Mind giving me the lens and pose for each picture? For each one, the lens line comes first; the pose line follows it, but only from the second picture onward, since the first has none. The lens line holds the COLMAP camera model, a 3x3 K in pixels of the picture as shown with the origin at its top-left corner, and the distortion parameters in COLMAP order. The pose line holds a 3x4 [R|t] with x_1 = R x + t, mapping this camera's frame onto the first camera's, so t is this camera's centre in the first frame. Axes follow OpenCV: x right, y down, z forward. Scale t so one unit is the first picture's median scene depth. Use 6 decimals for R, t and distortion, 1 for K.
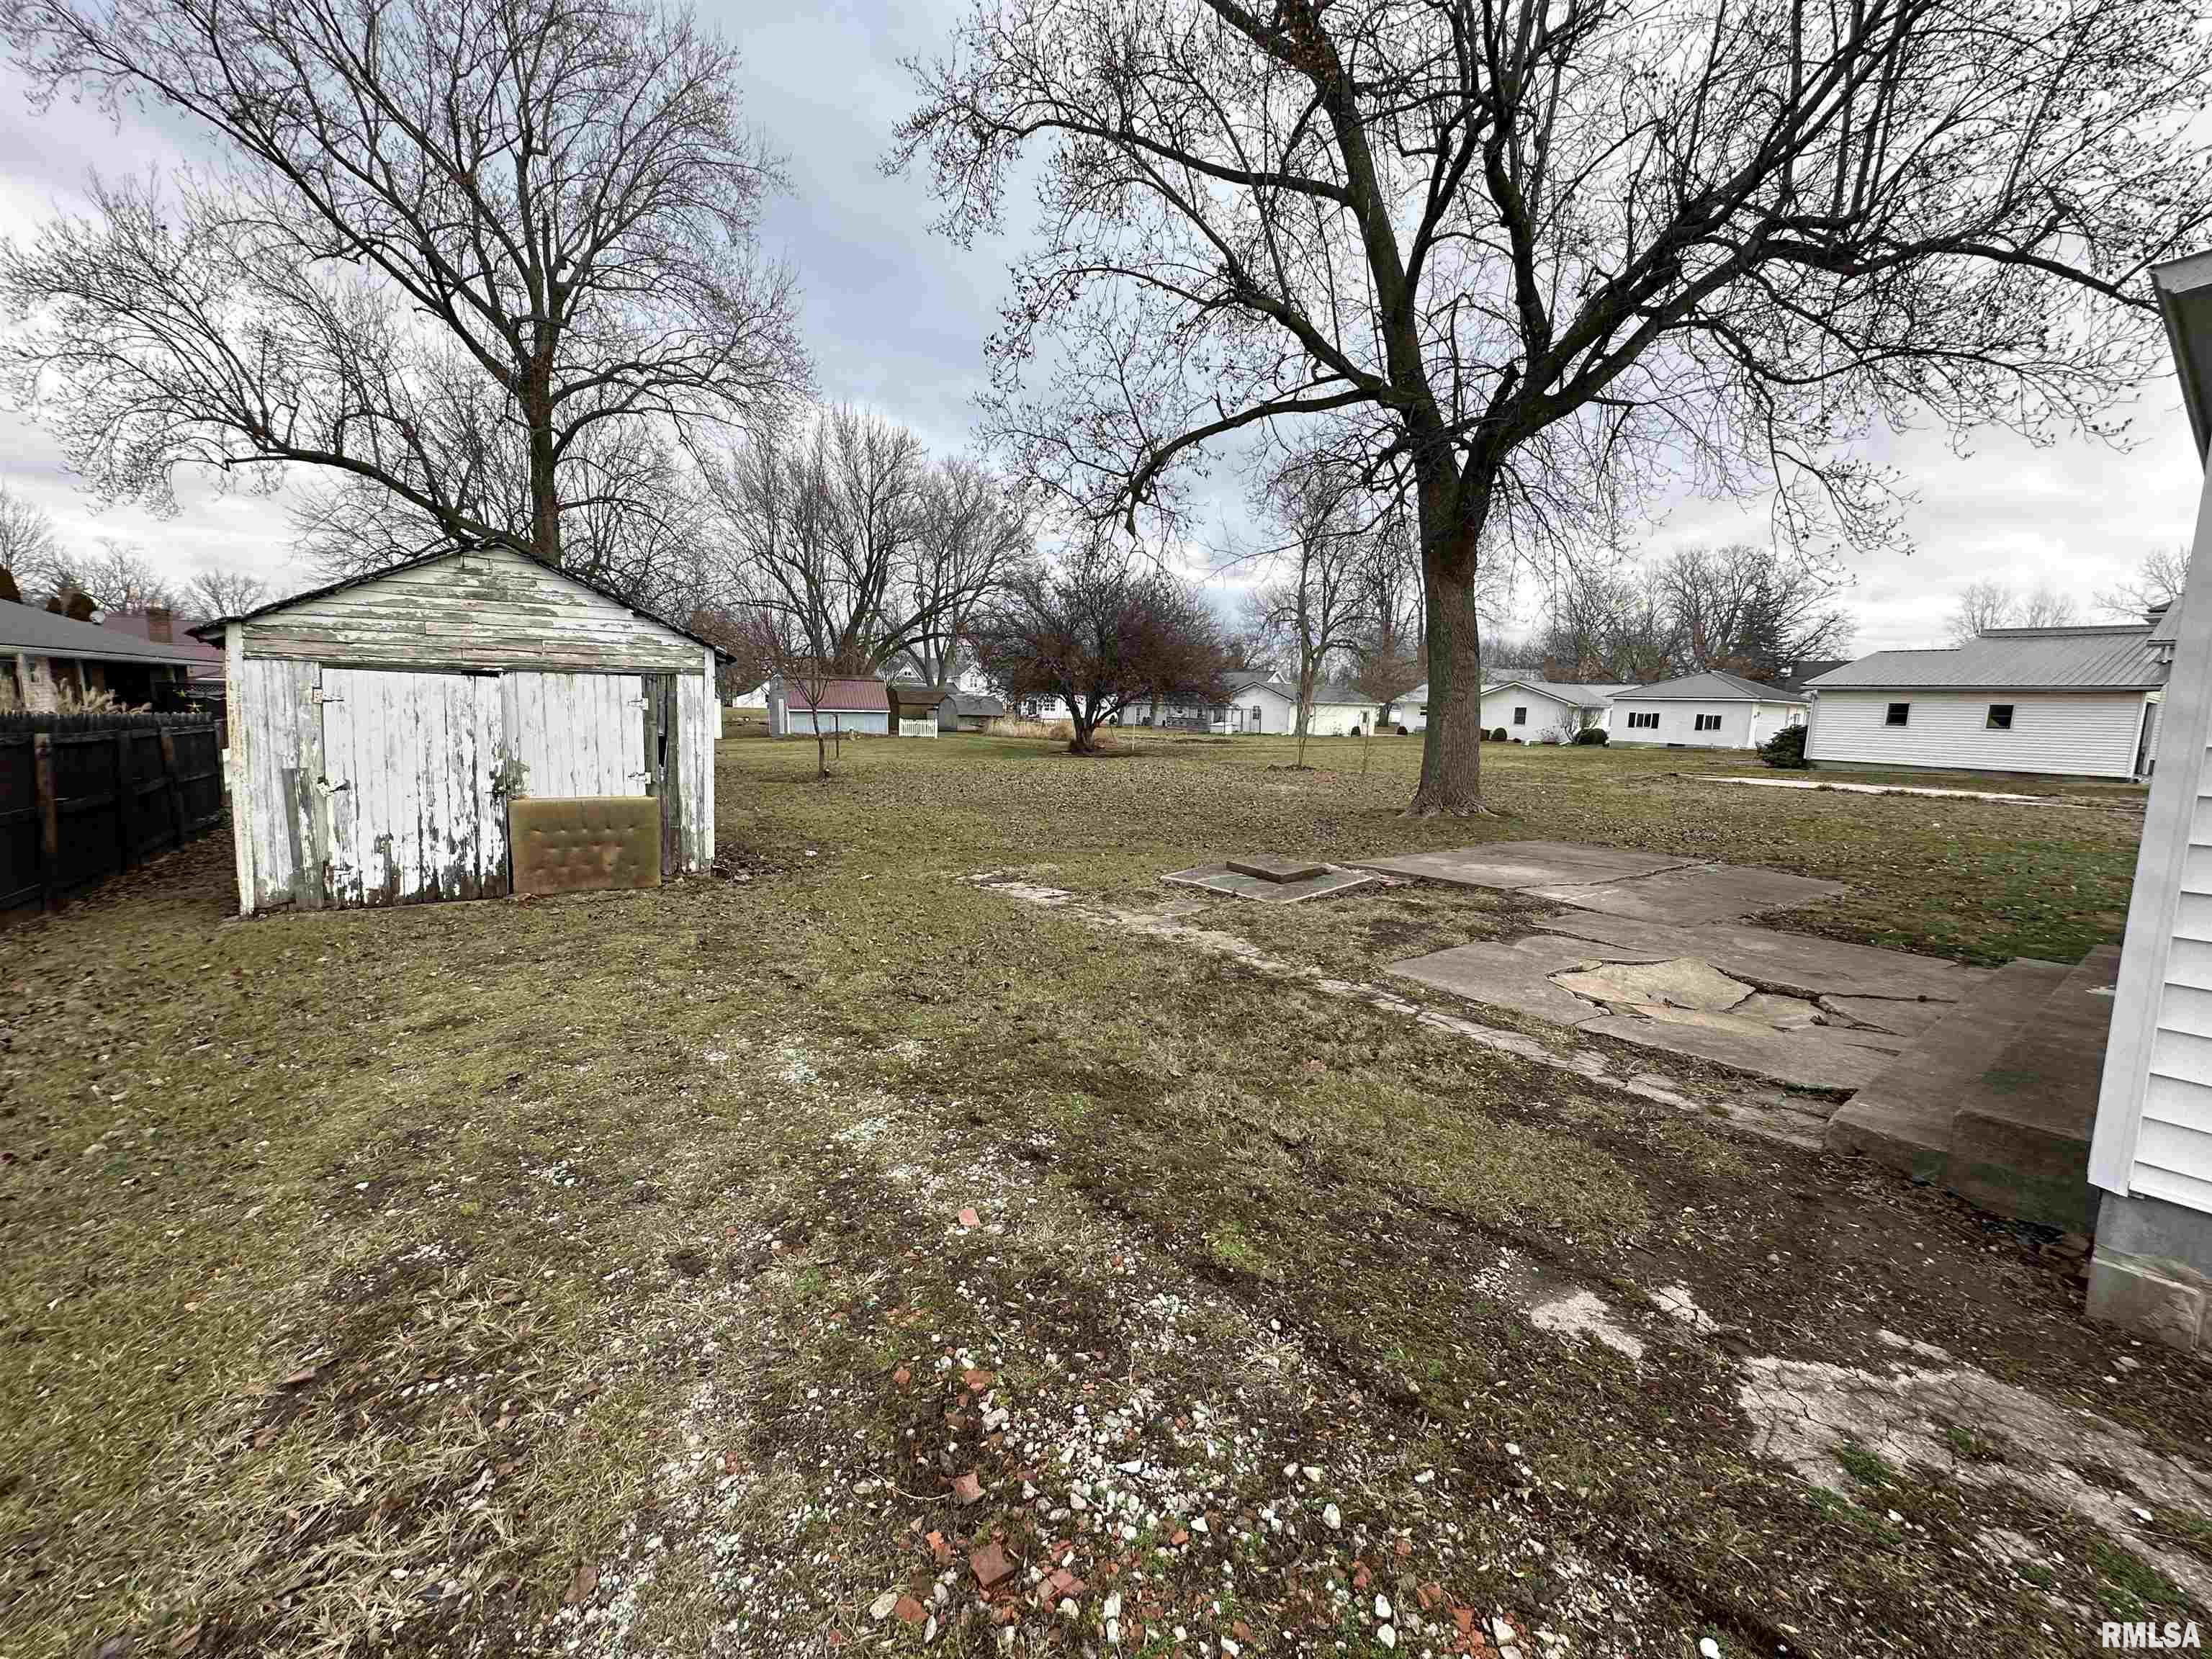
lens RADIAL K [[880.4, 0, 1105.7], [0, 880.4, 831.5], [0, 0, 1]] dist [-0.002807, 0.001095]
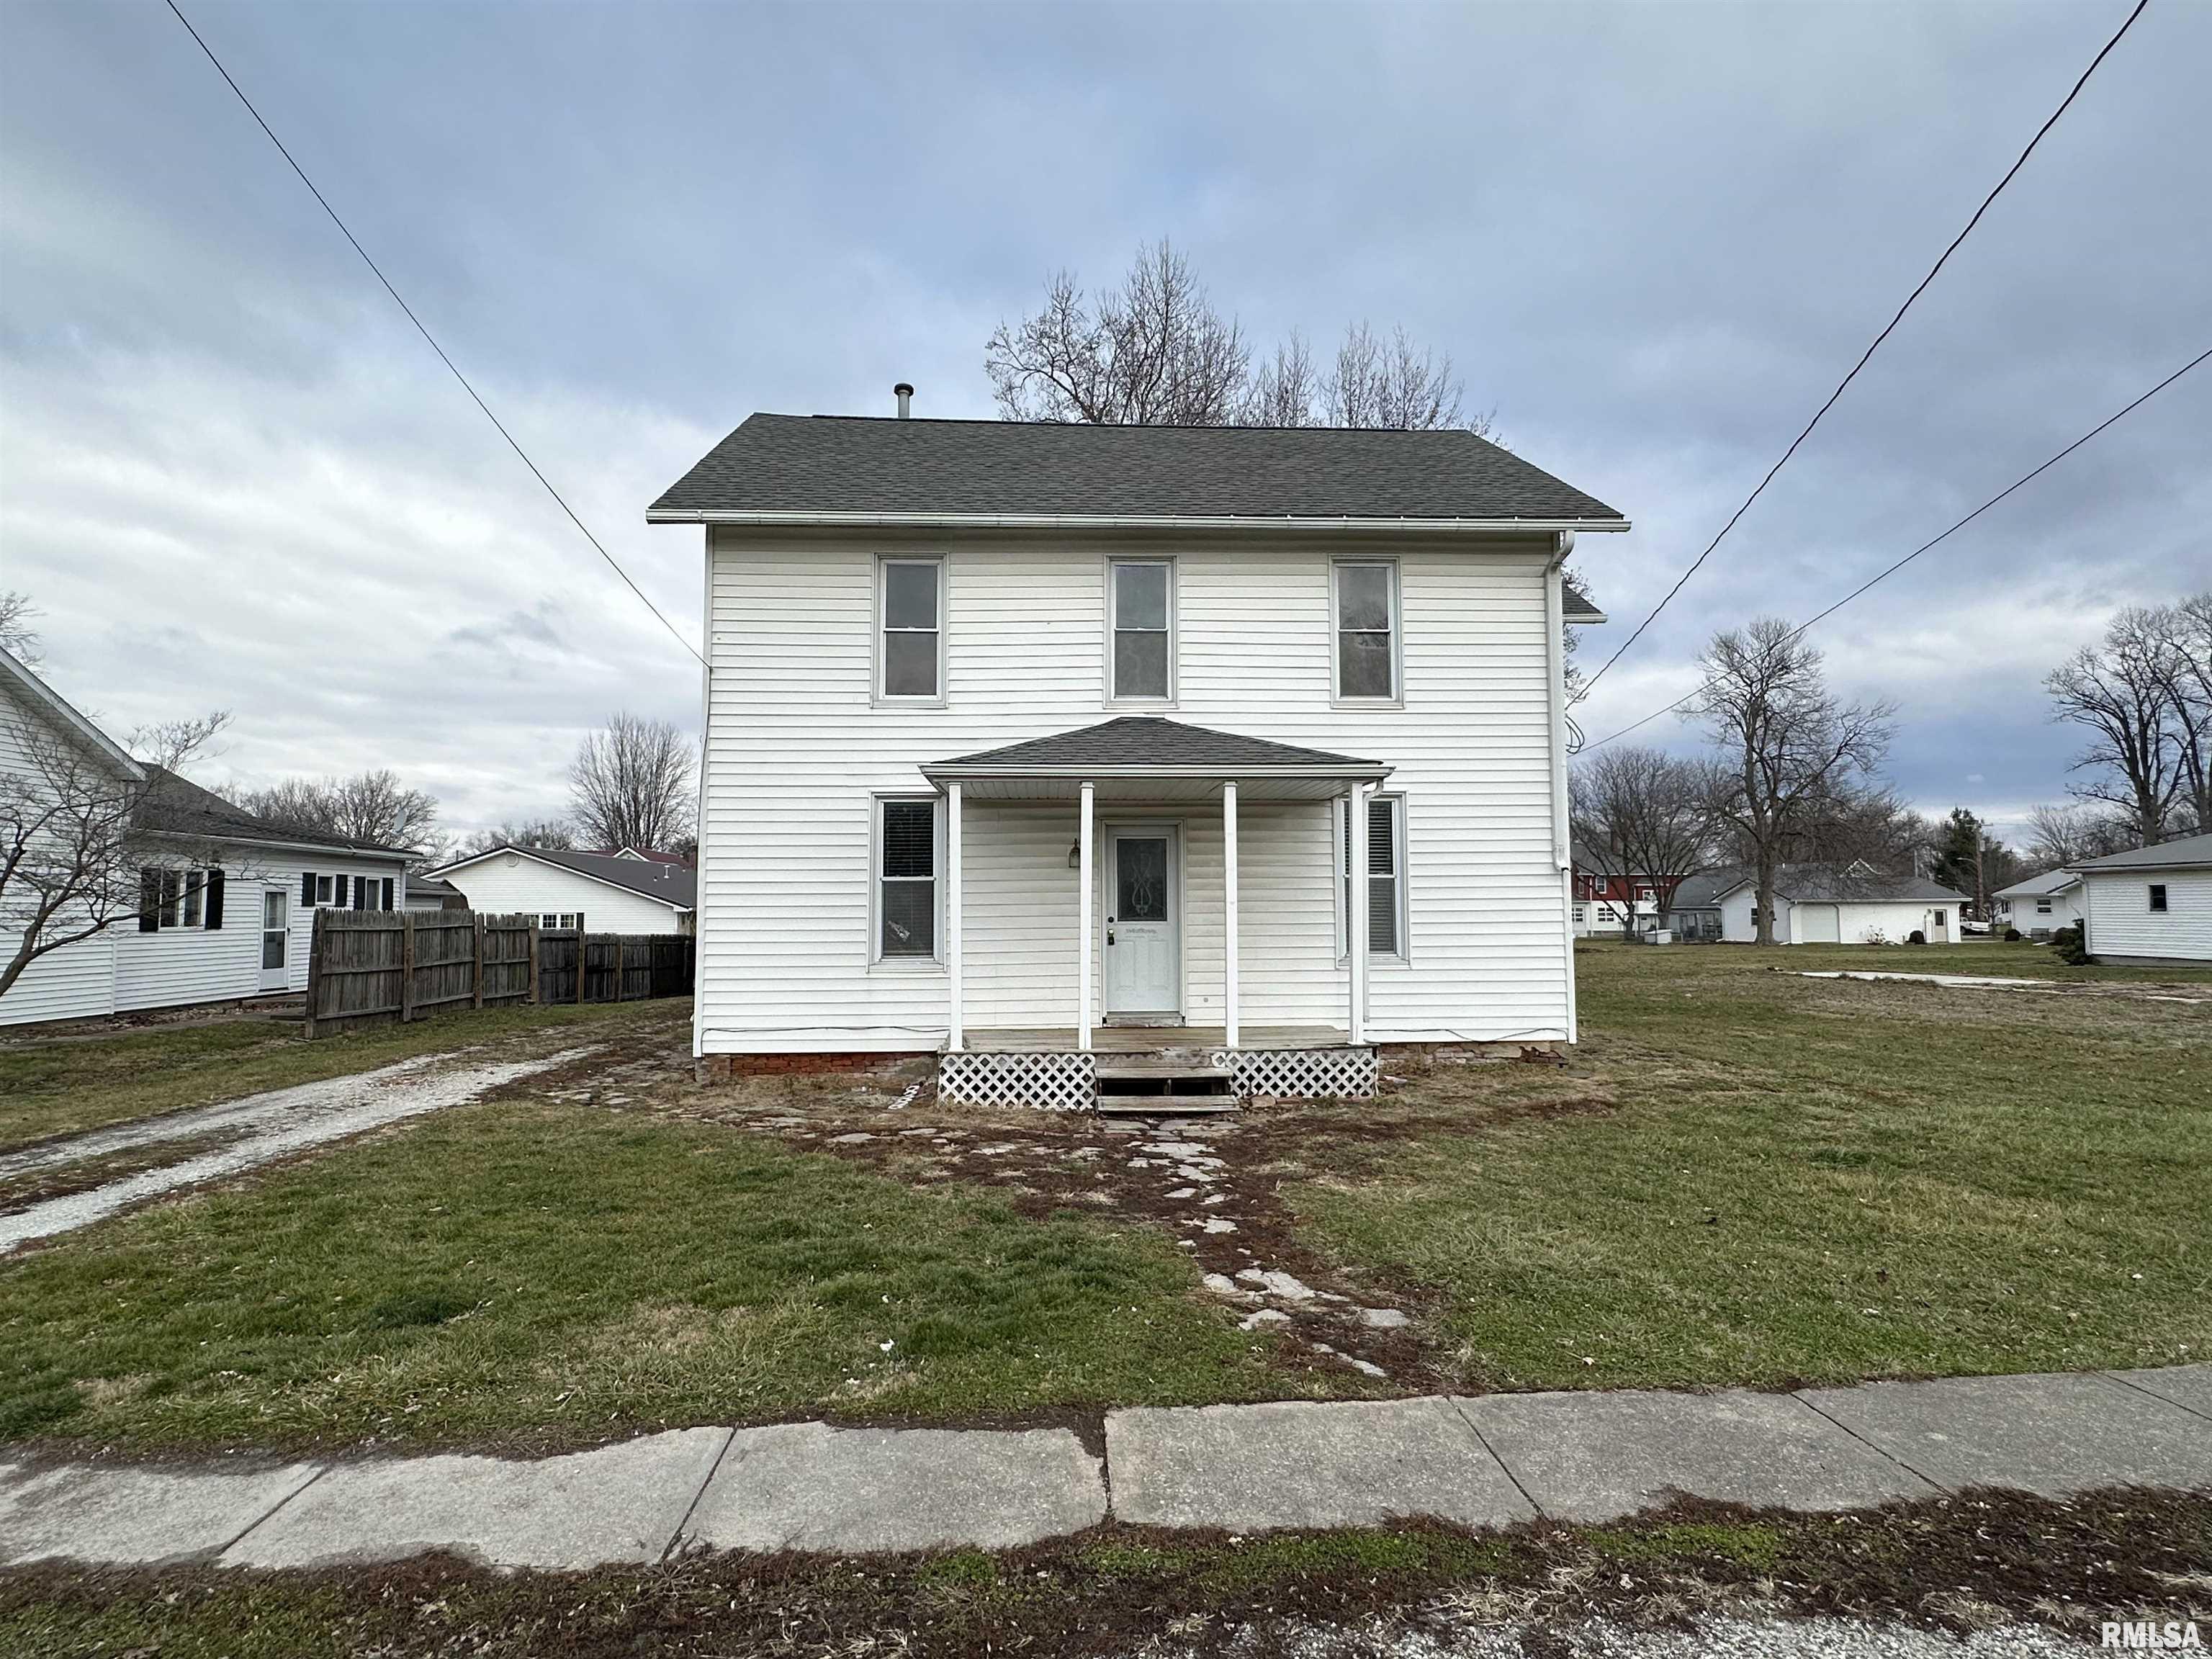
lens RADIAL K [[1174.4, 0, 1102.2], [0, 1174.4, 828.6], [0, 0, 1]] dist [-0.001083, -0.000923]
pose [[0.834856, -0.073210, -0.545578, 0.849761], [-0.048720, 0.977400, -0.205709, 0.103651], [0.548308, 0.198318, 0.812421, -0.607296]]
